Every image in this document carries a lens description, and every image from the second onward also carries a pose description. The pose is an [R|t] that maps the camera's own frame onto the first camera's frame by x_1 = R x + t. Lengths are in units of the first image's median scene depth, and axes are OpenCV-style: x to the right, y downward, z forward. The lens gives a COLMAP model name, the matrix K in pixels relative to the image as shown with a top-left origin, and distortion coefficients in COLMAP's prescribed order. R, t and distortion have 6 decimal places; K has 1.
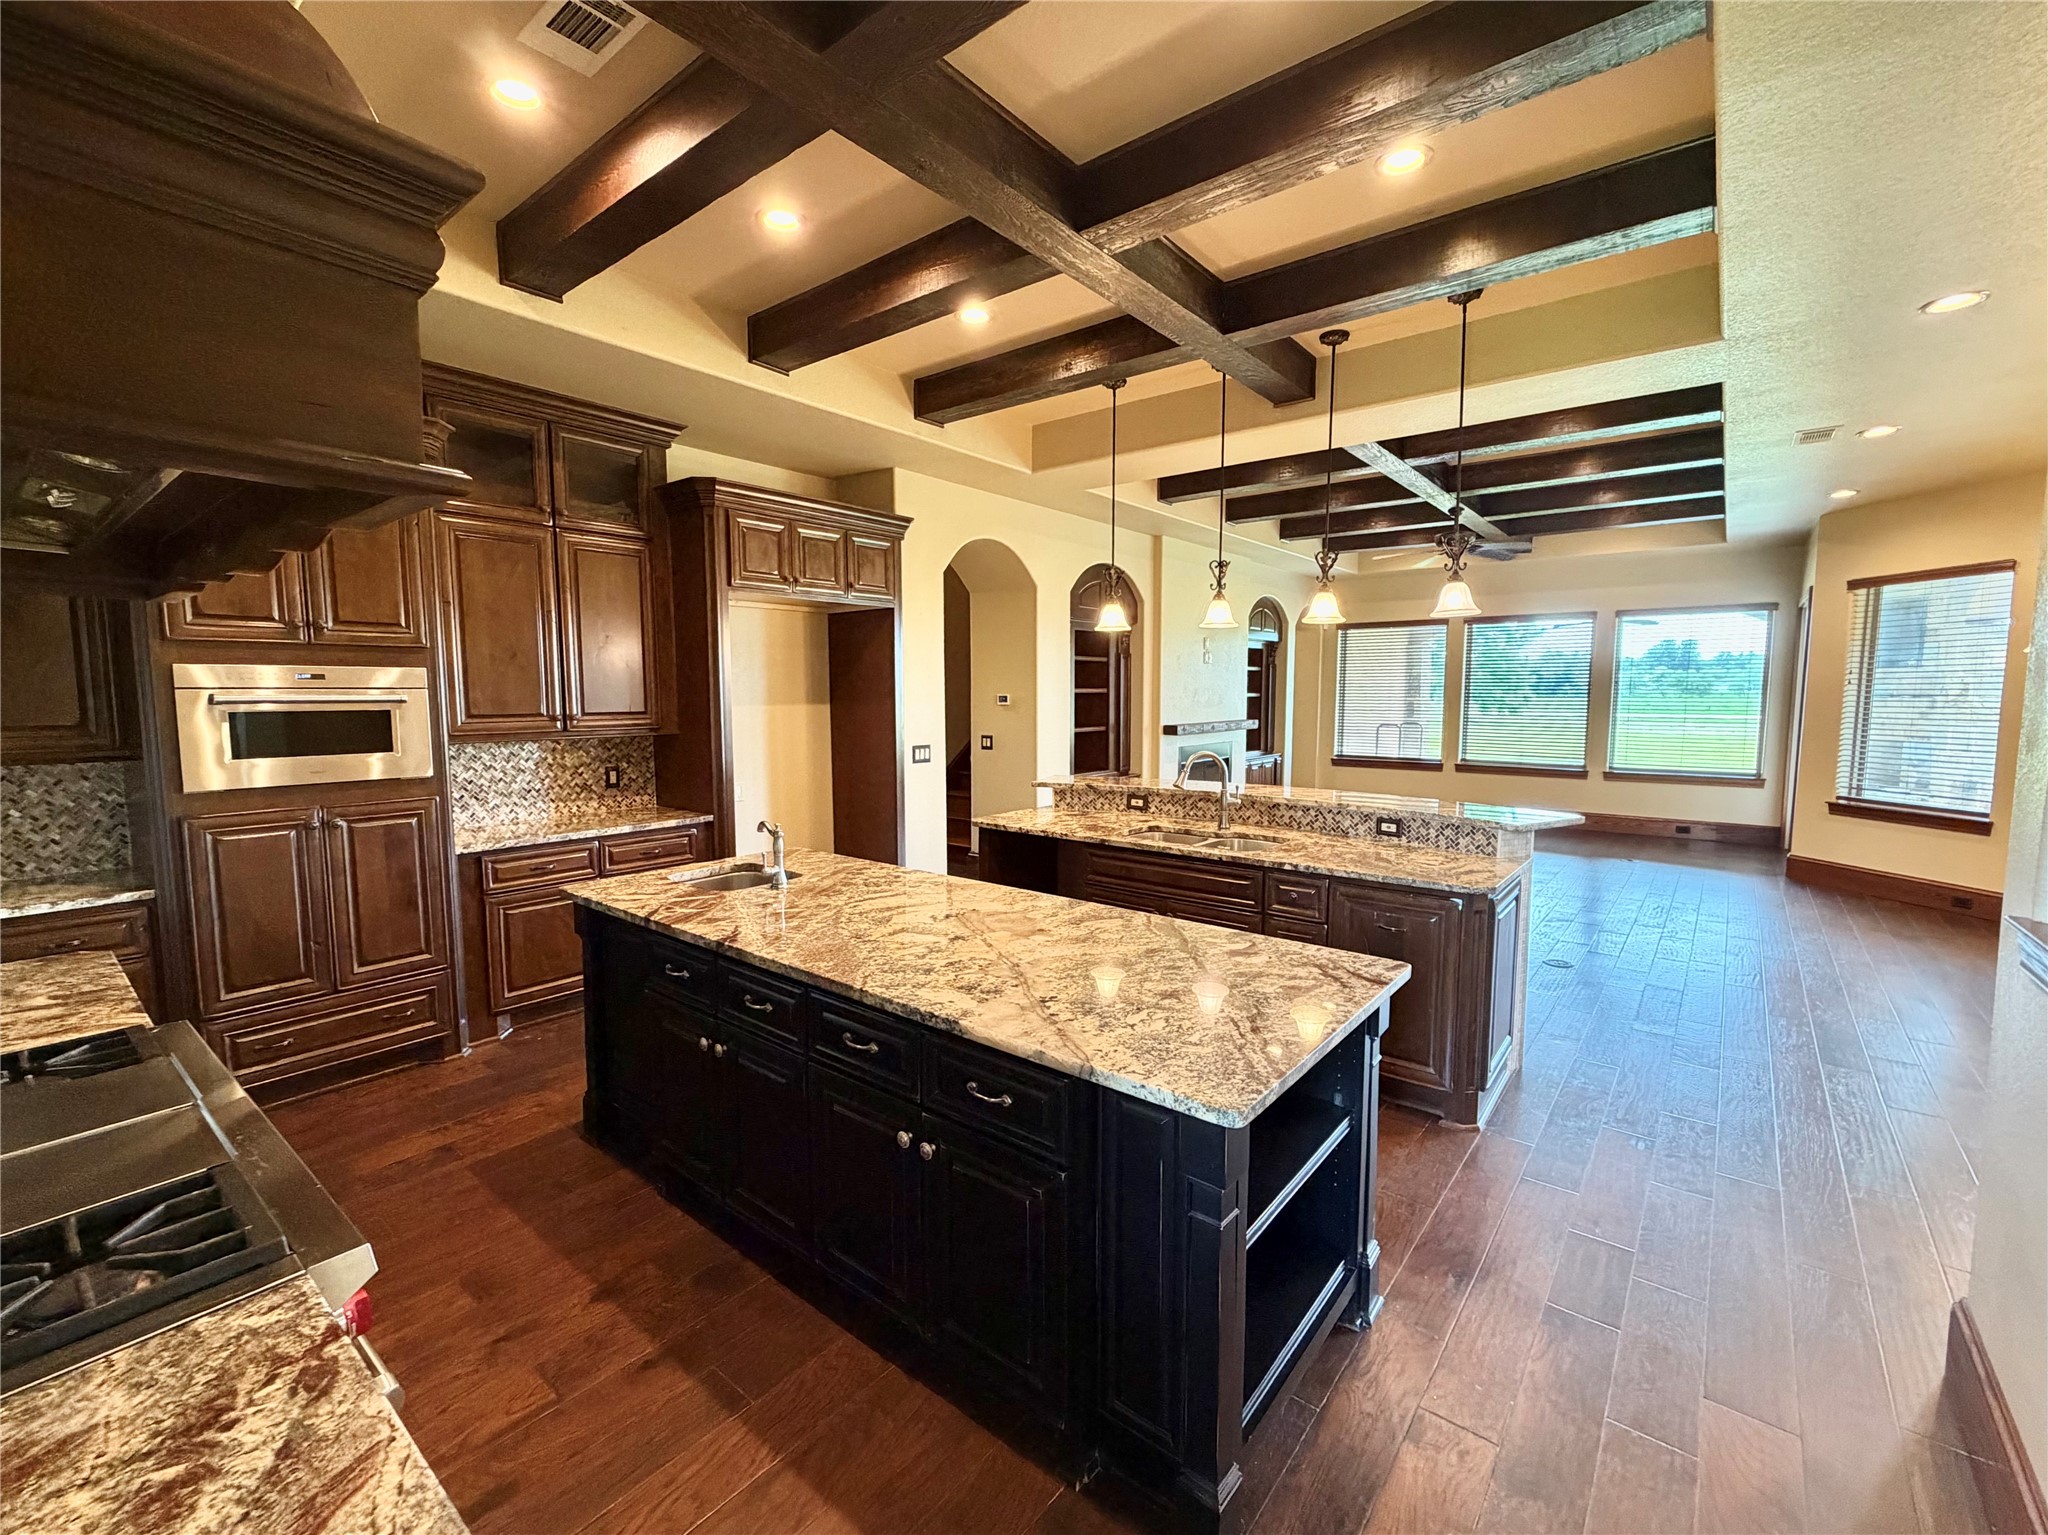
lens RADIAL K [[870.4, 0, 1013.3], [0, 870.4, 767.7], [0, 0, 1]] dist [-0.004610, -0.000582]
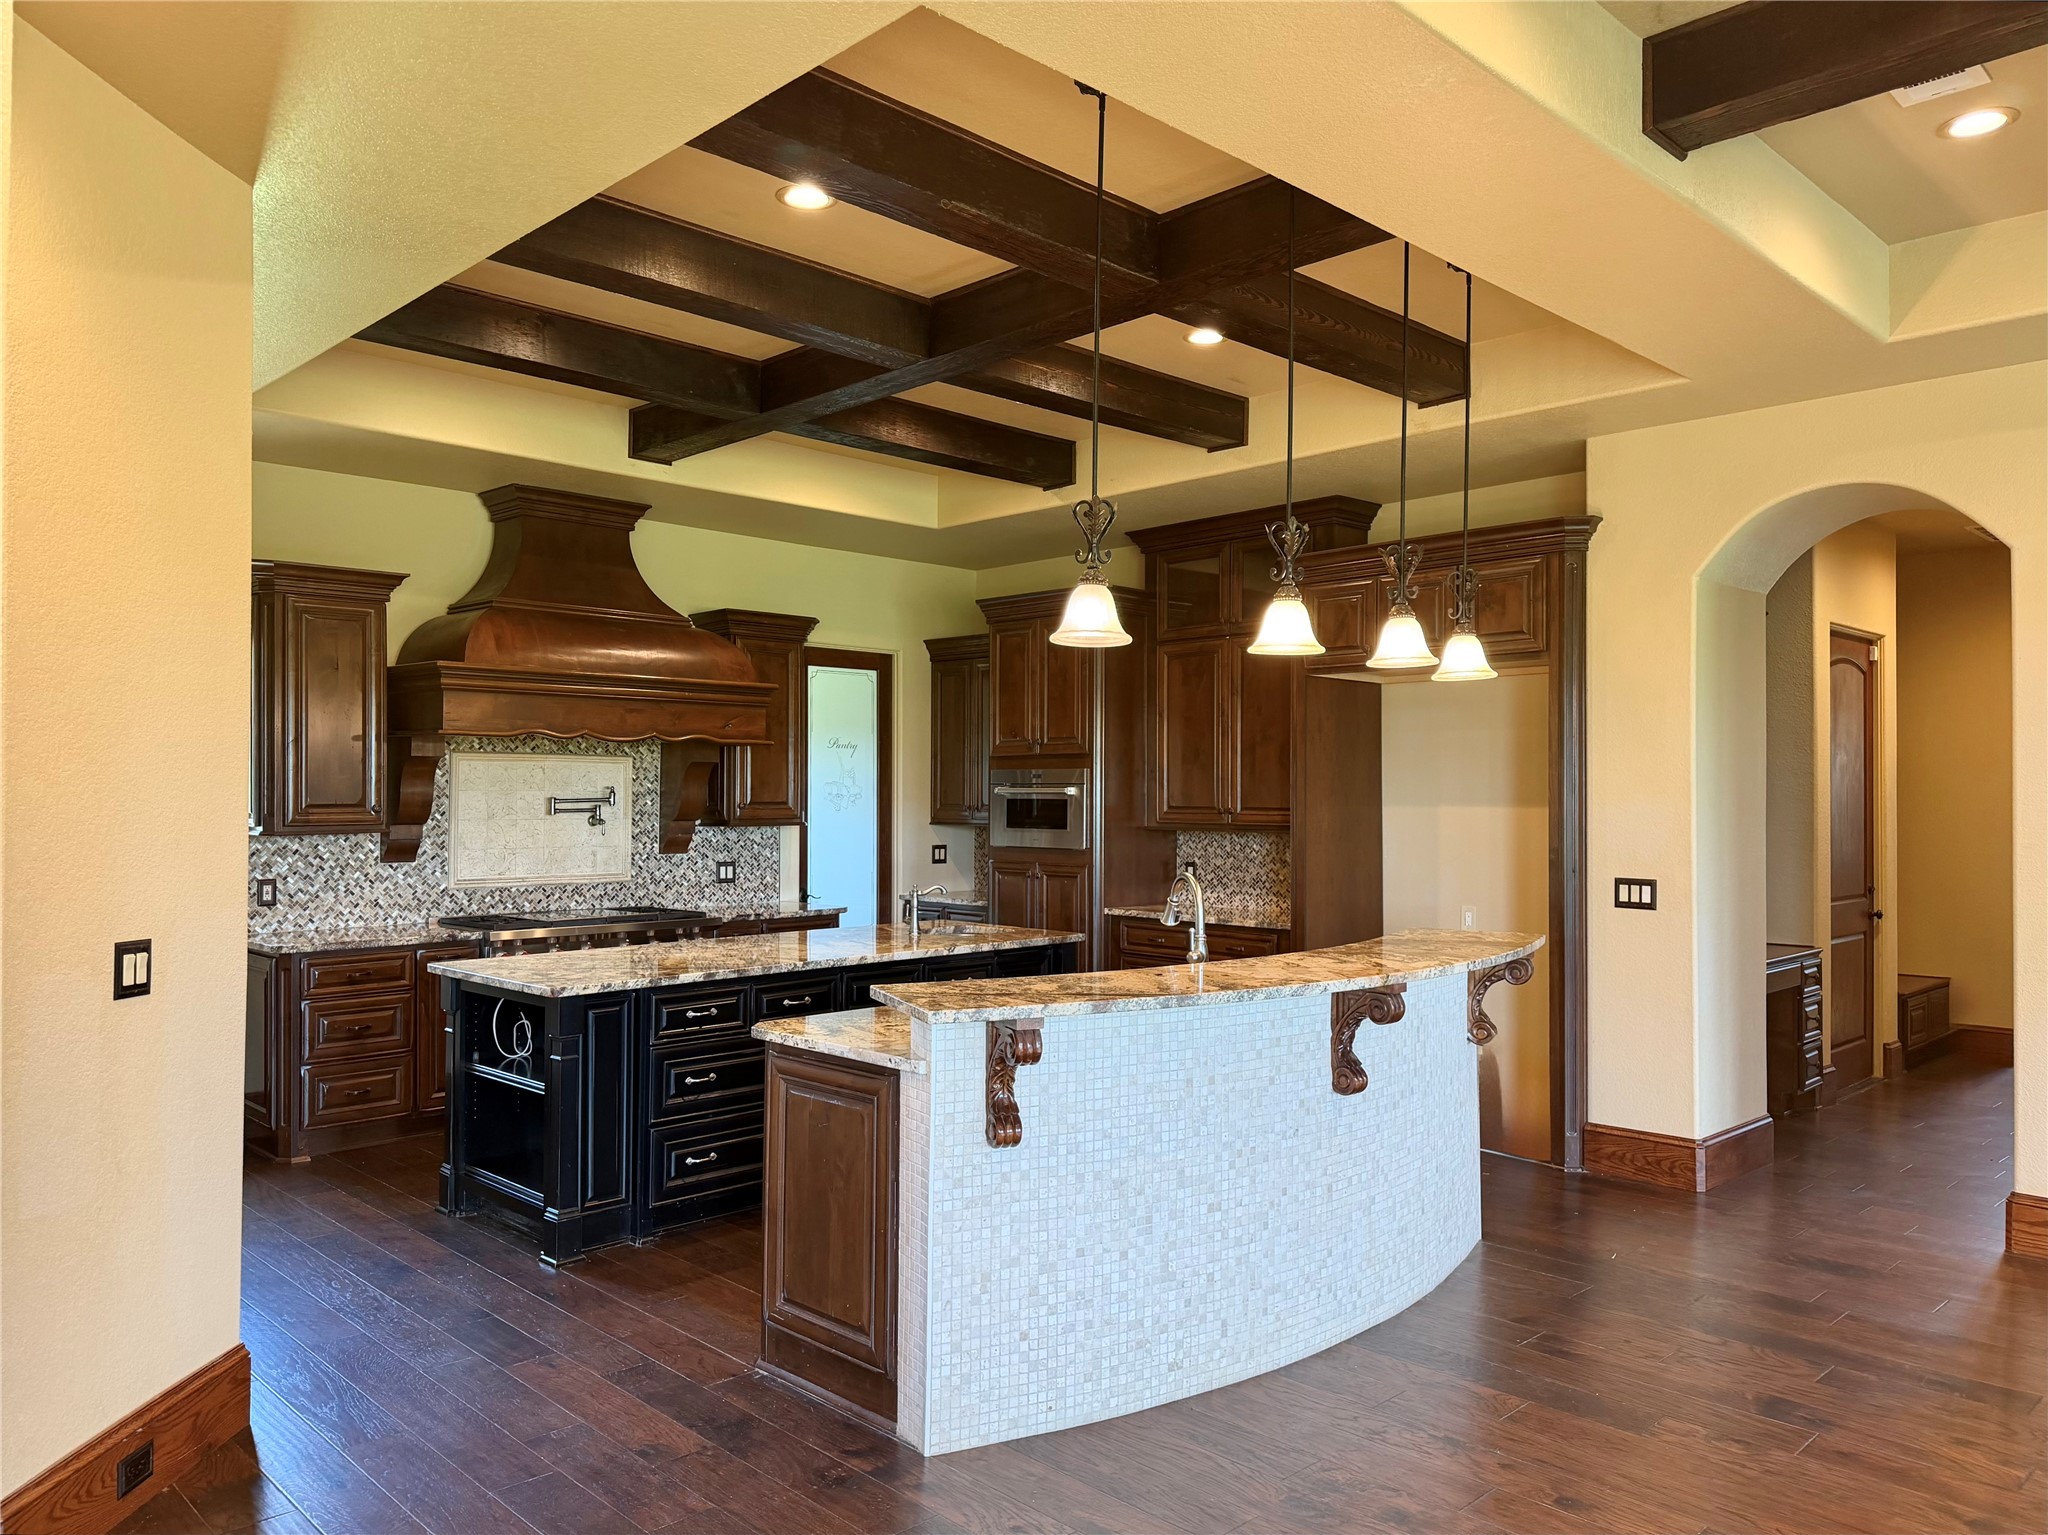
lens RADIAL K [[1441.0, 0, 1036.7], [0, 1441.0, 774.4], [0, 0, 1]] dist [0.069424, -0.050983]
pose [[-0.101300, -0.013254, -0.994768, 0.792855], [-0.093951, 0.995570, -0.003698, -0.047065], [0.990410, 0.093084, -0.102096, 0.593220]]
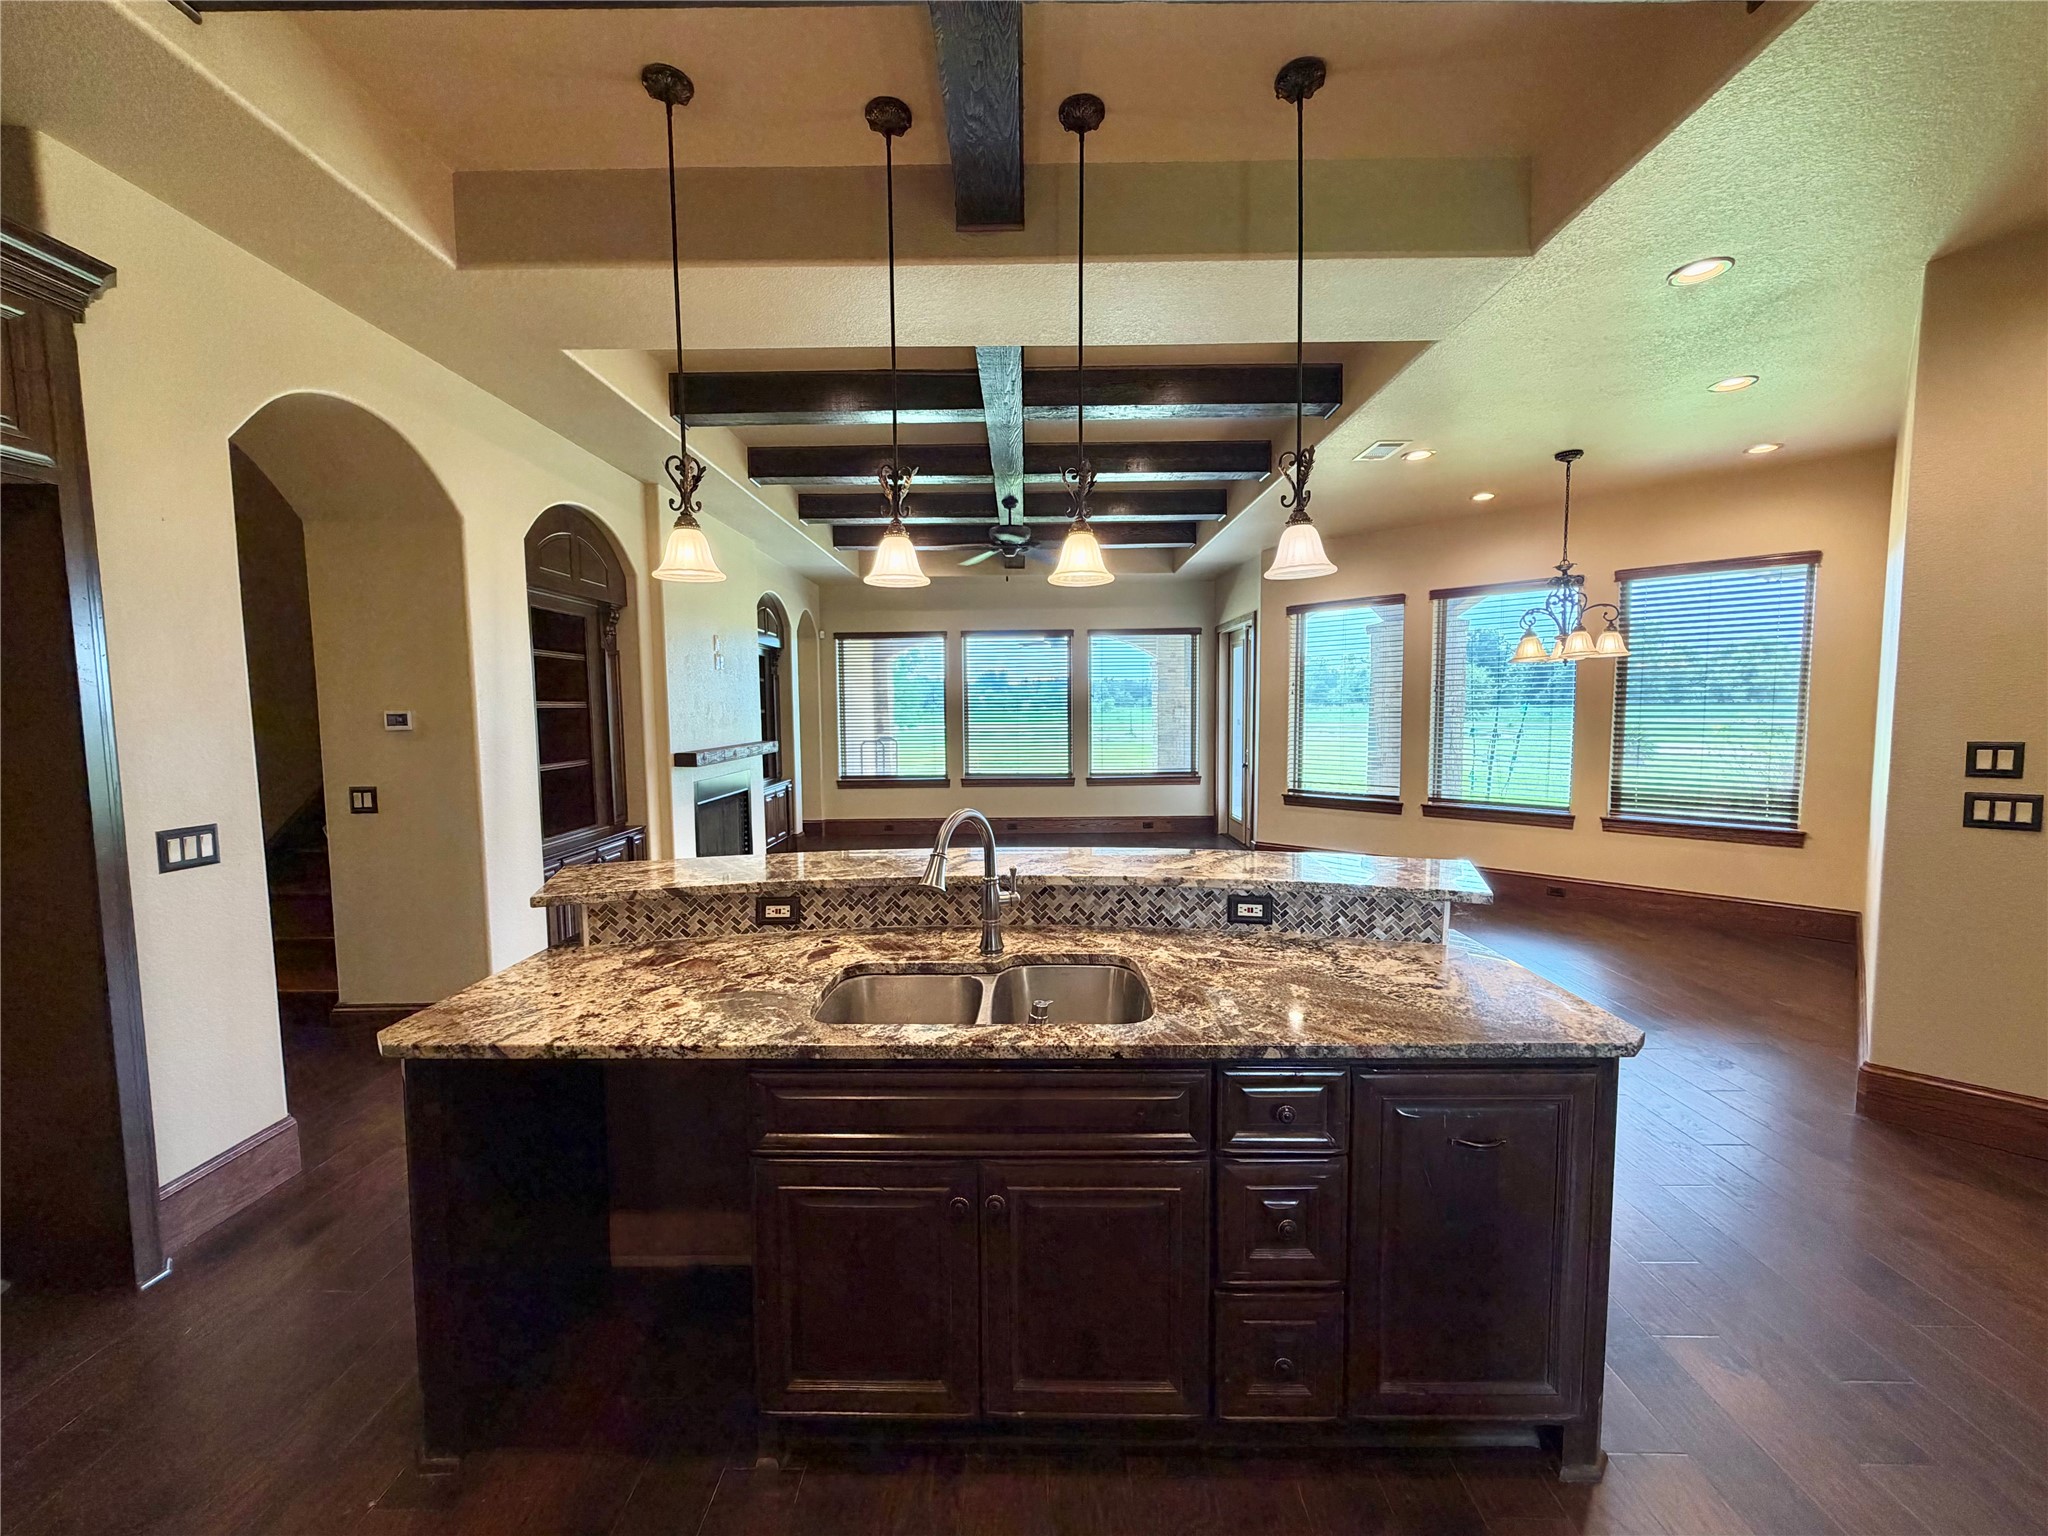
lens RADIAL K [[818.5, 0, 1019.7], [0, 818.5, 767.8], [0, 0, 1]] dist [-0.000965, 0.000676]
pose [[0.778313, -0.054437, 0.625512, -0.031332], [0.065910, 0.997814, 0.004827, -0.026169], [-0.624407, 0.037471, 0.780200, 0.363130]]
